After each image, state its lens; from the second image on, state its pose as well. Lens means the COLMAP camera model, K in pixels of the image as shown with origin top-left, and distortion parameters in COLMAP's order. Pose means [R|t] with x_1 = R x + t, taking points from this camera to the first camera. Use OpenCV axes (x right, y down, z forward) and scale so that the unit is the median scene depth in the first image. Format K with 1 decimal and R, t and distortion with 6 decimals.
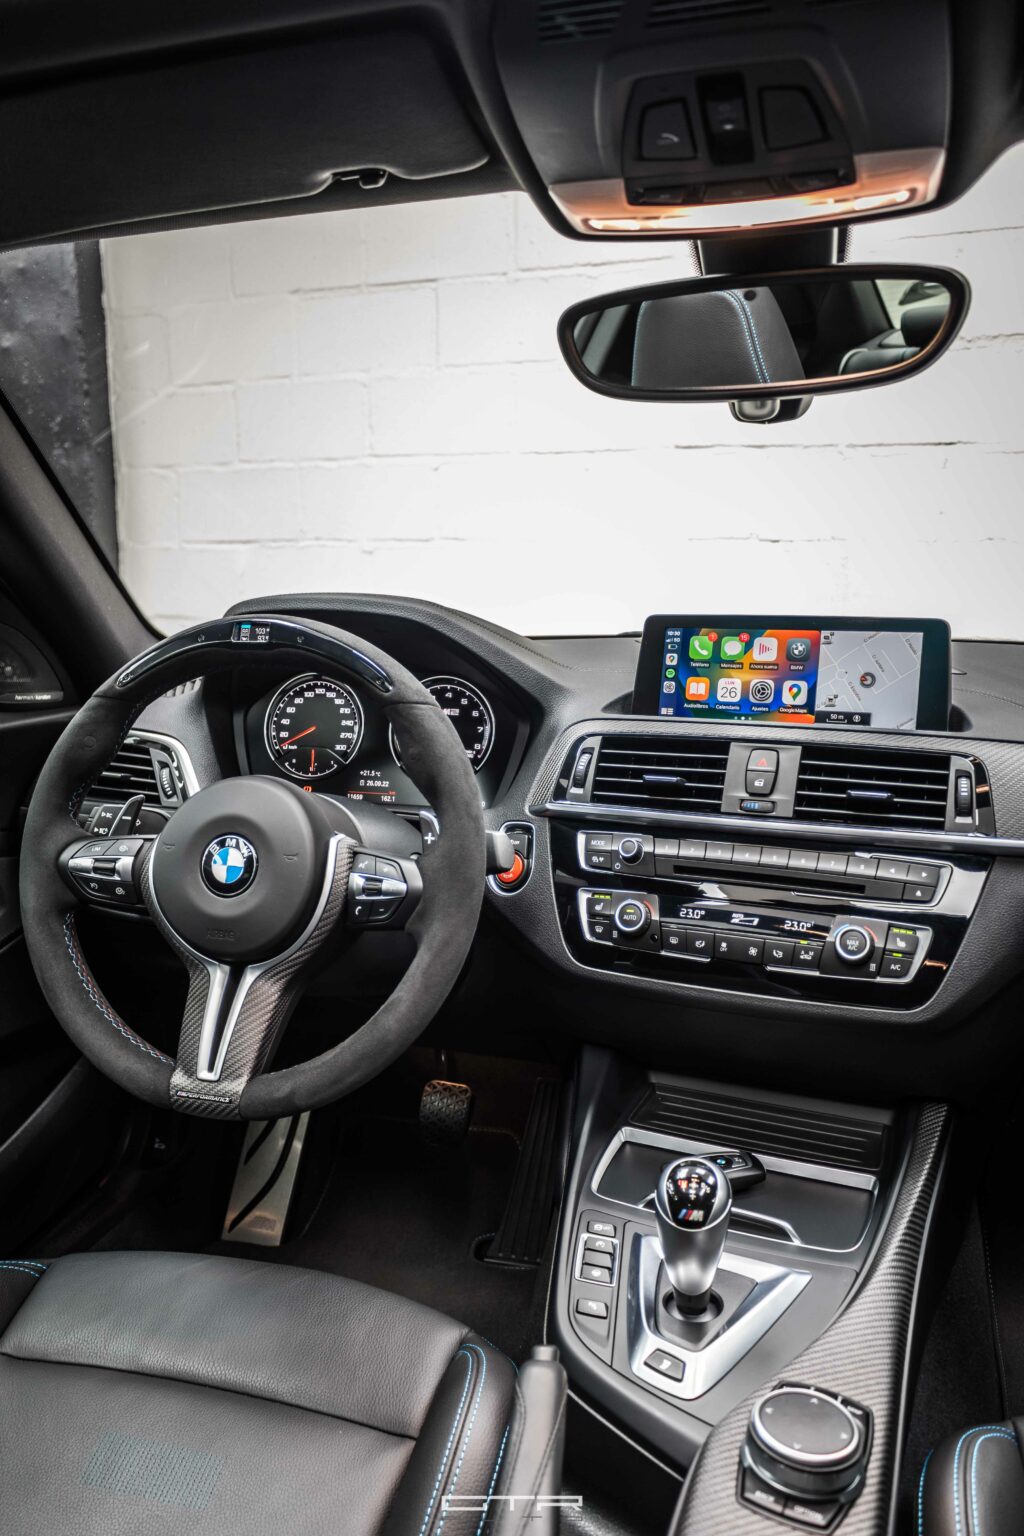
lens RADIAL K [[1231.3, 0, 495.2], [0, 1231.3, 769.7], [0, 0, 1]] dist [-0.003444, -0.000198]
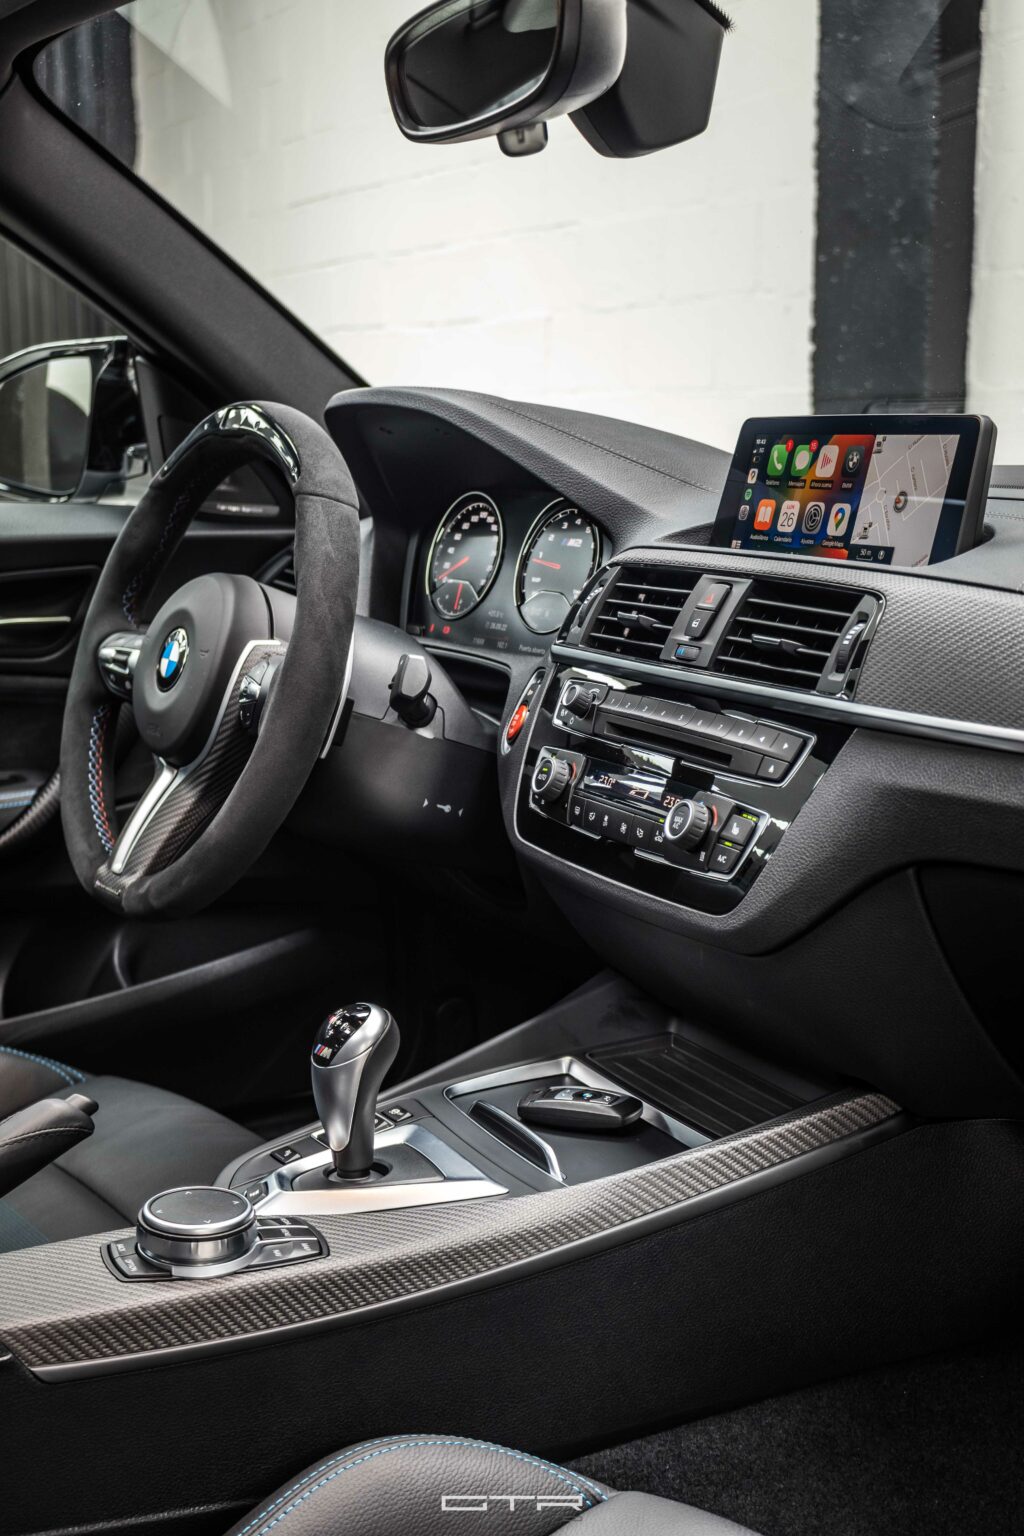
lens RADIAL K [[2096.2, 0, 492.7], [0, 2096.2, 772.2], [0, 0, 1]] dist [0.033384, -0.024301]
pose [[0.758569, 0.114555, -0.641444, 1.021240], [-0.124064, 0.991808, 0.030408, 0.083205], [0.639673, 0.056513, 0.766567, -0.087326]]
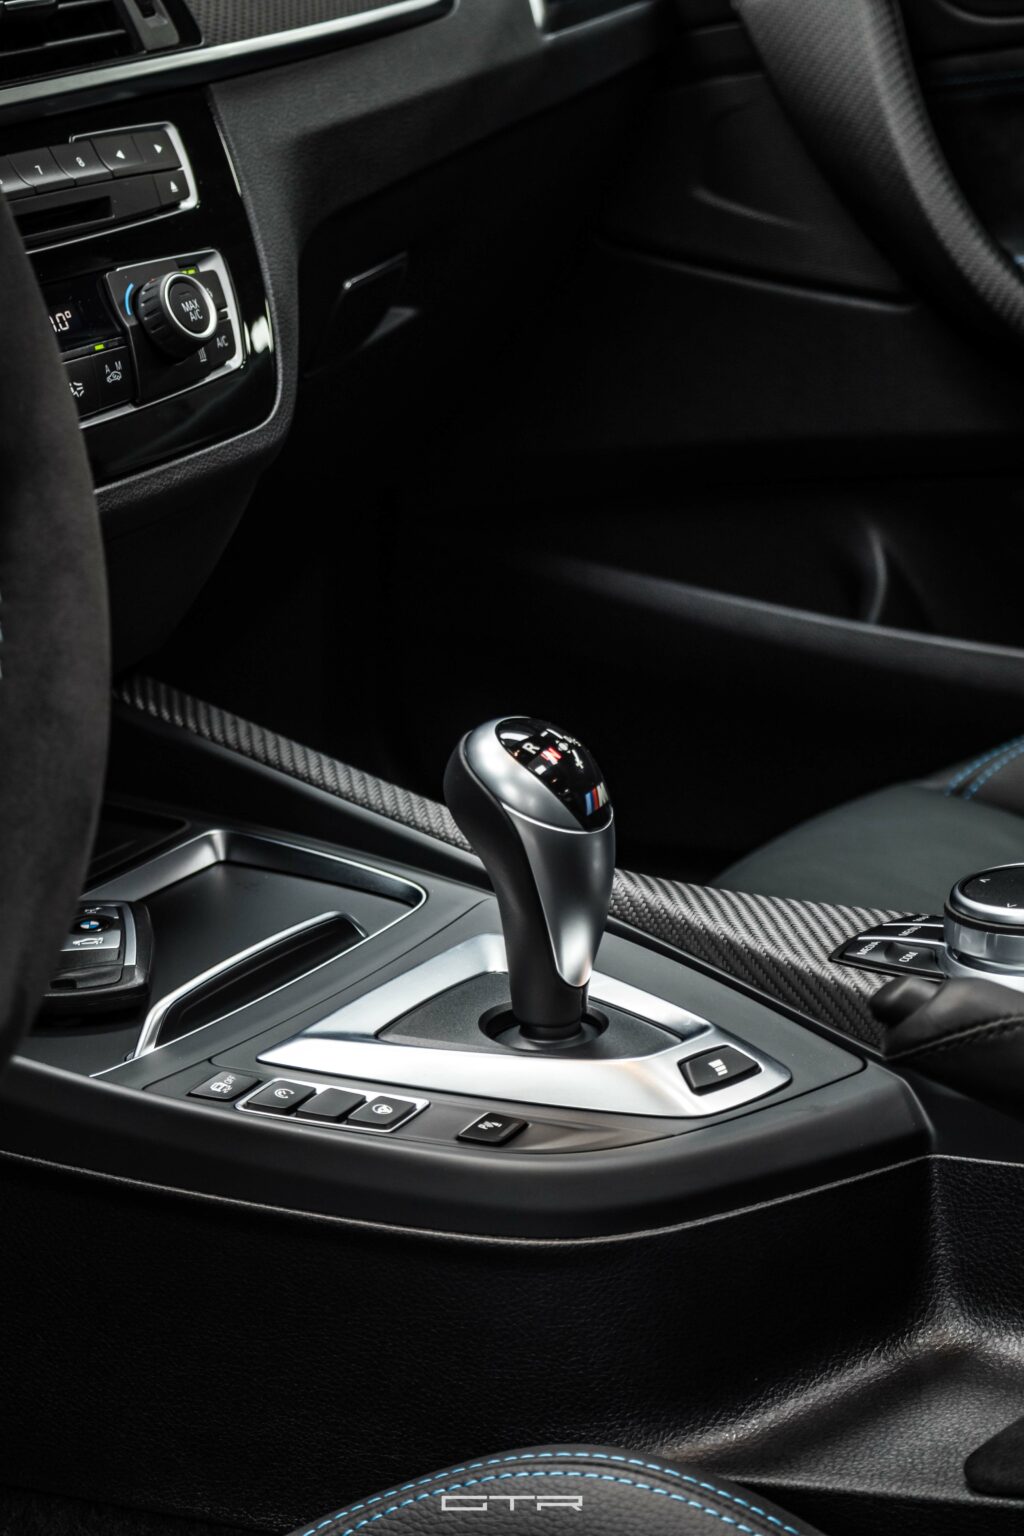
lens RADIAL K [[3657.9, 0, 512.0], [0, 3657.9, 768.0], [0, 0, 1]] dist [0.012934, -0.155753]
pose [[0.150288, -0.287965, 0.945775, -0.997872], [0.235738, 0.939484, 0.248590, -0.007209], [-0.960126, 0.185595, 0.209078, 0.619252]]
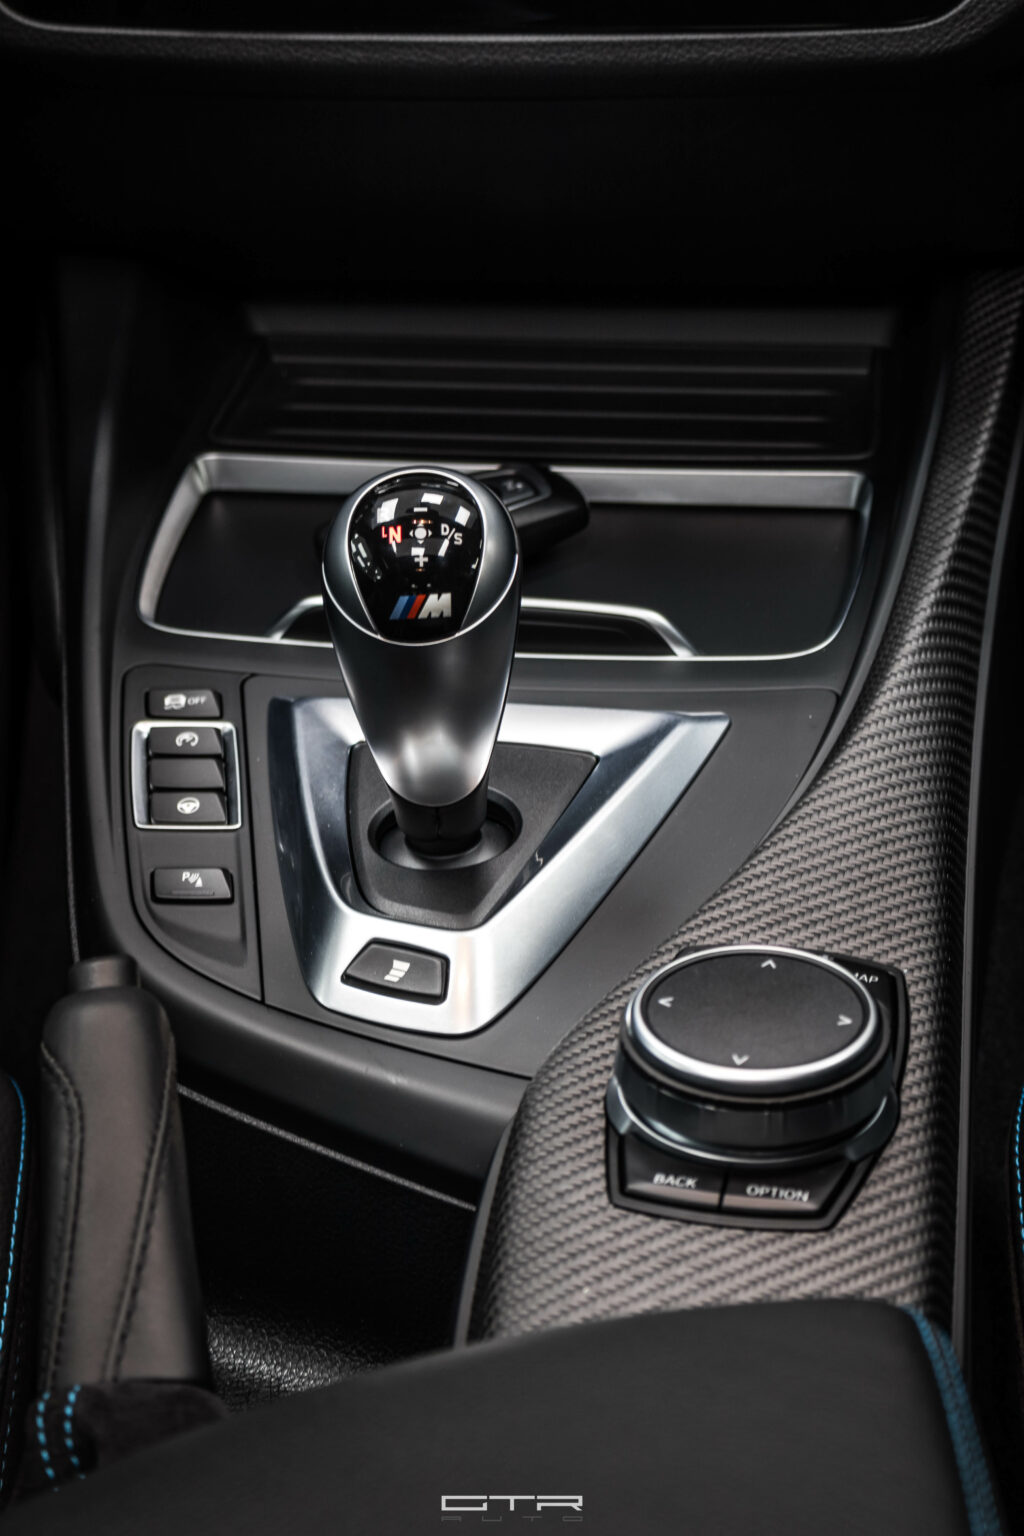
lens RADIAL K [[3657.9, 0, 512.0], [0, 3657.9, 768.0], [0, 0, 1]] dist [0.012934, -0.155753]
pose [[0.967425, -0.159840, 0.196319, -0.038981], [0.088504, 0.940080, 0.329267, 0.029710], [-0.237185, -0.301166, 0.923603, -0.065928]]
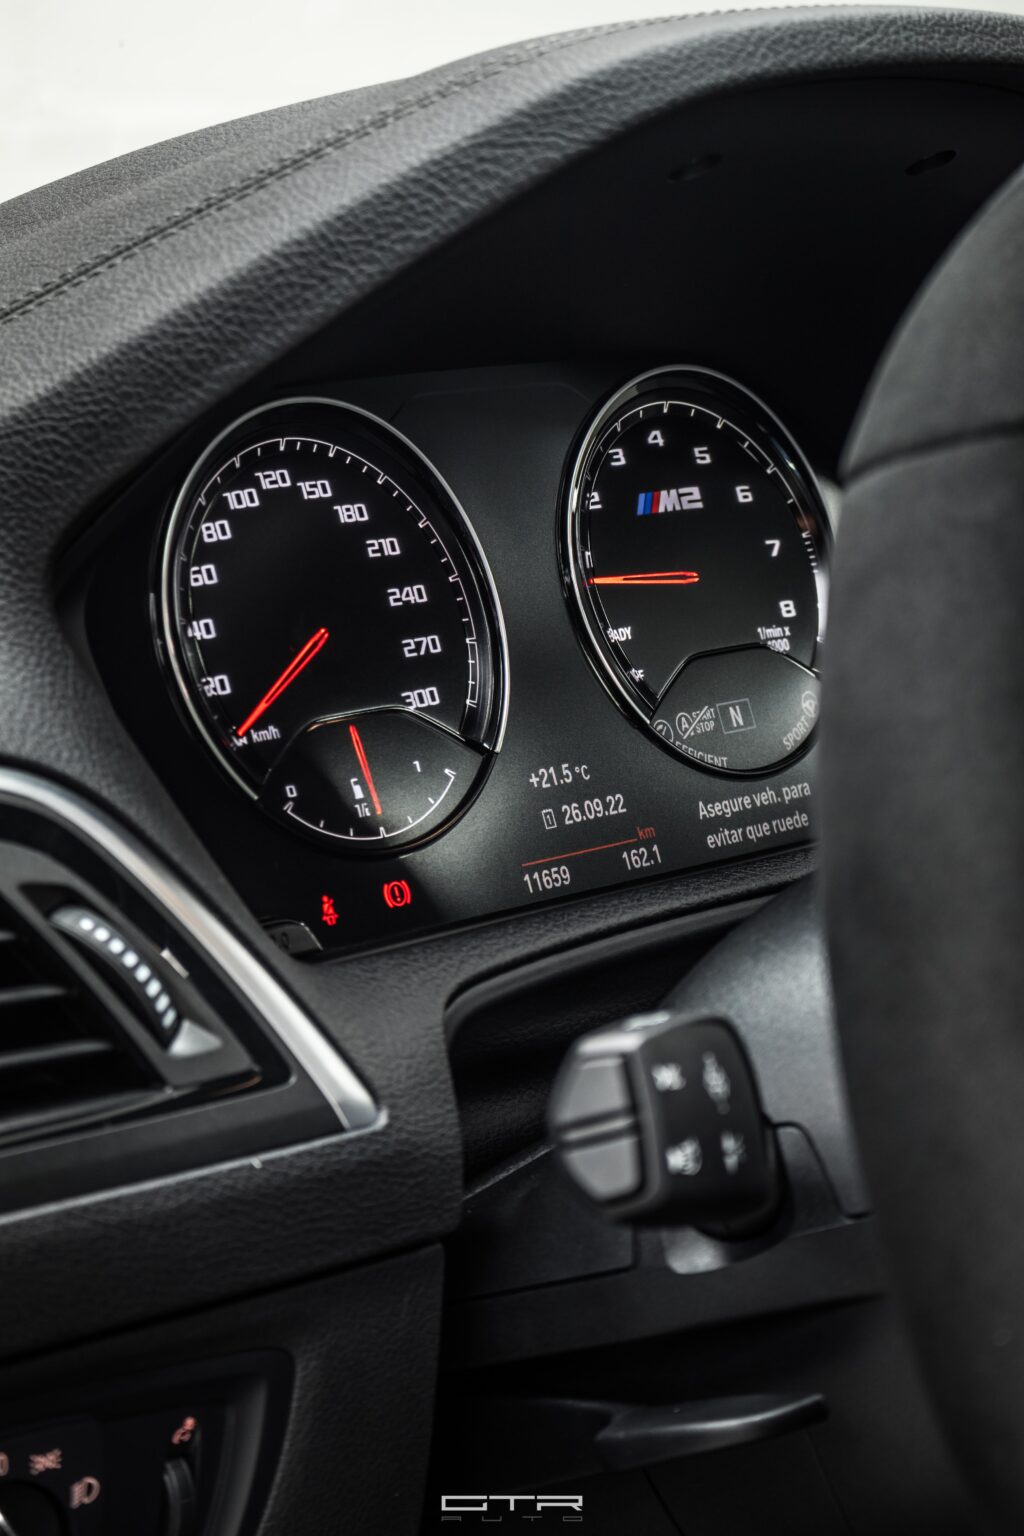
lens RADIAL K [[3657.9, 0, 512.0], [0, 3657.9, 768.0], [0, 0, 1]] dist [0.012934, -0.155753]
pose [[0.435346, -0.150278, 0.887632, -0.960348], [0.185590, 0.979772, 0.074854, -0.069980], [-0.880926, 0.132148, 0.454430, 0.851435]]
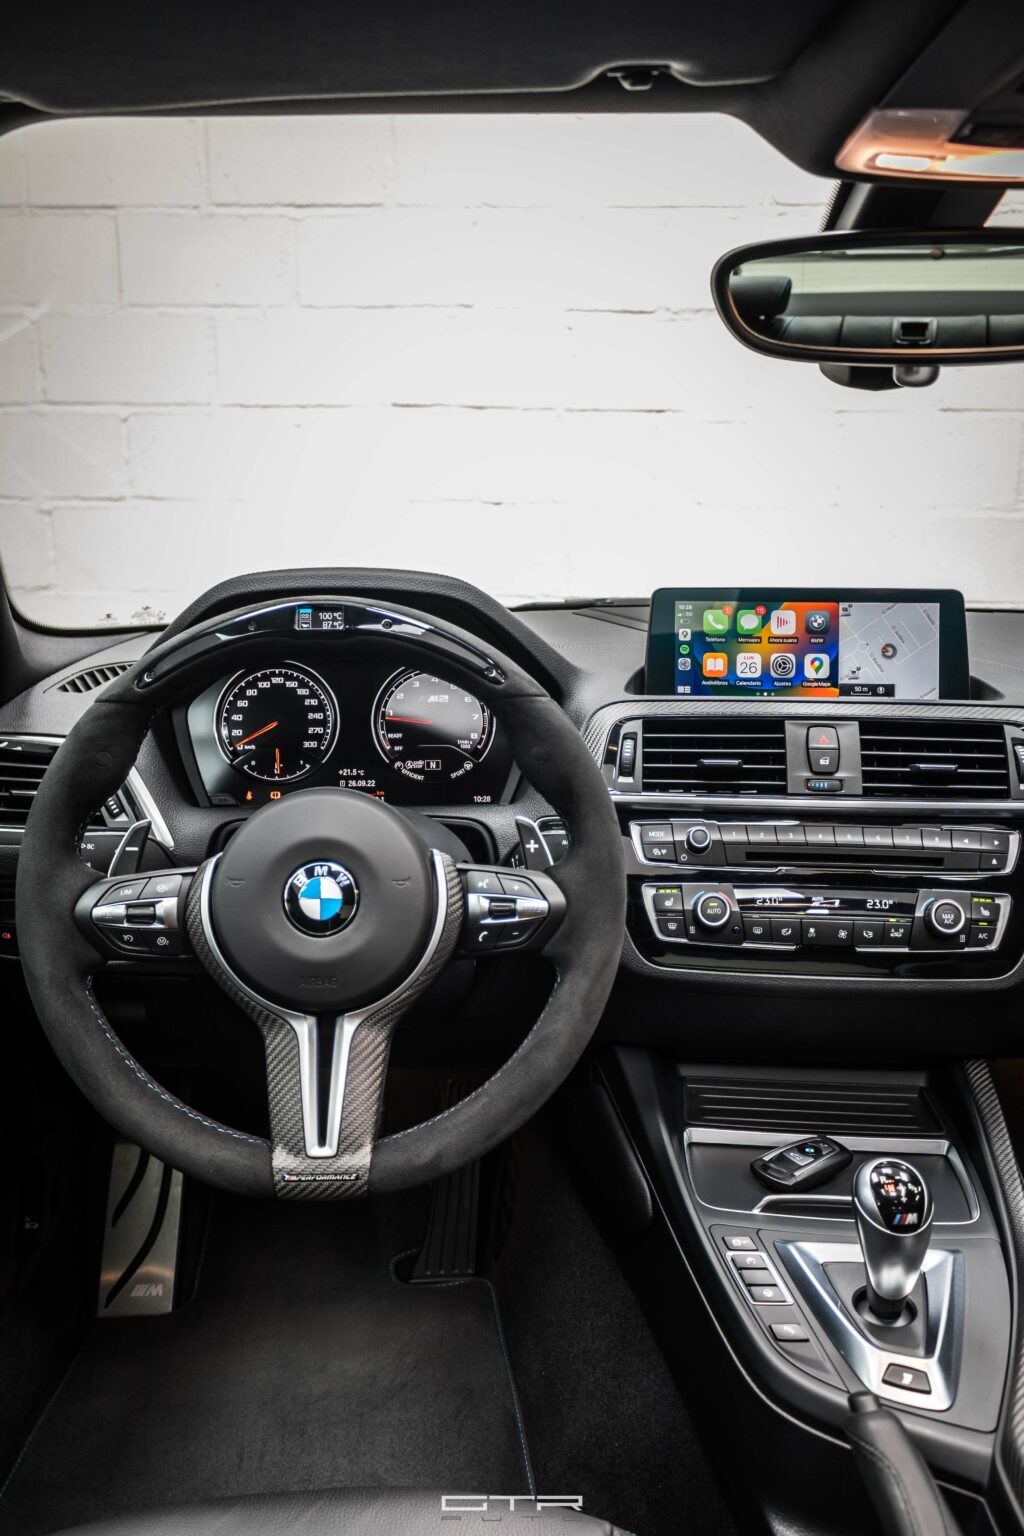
lens RADIAL K [[1233.3, 0, 494.9], [0, 1233.3, 770.2], [0, 0, 1]] dist [0.001801, 0.000220]
pose [[0.943033, -0.061064, 0.327046, -0.369977], [0.050444, 0.997891, 0.040863, -0.037087], [-0.328852, -0.022038, 0.944124, 0.170920]]
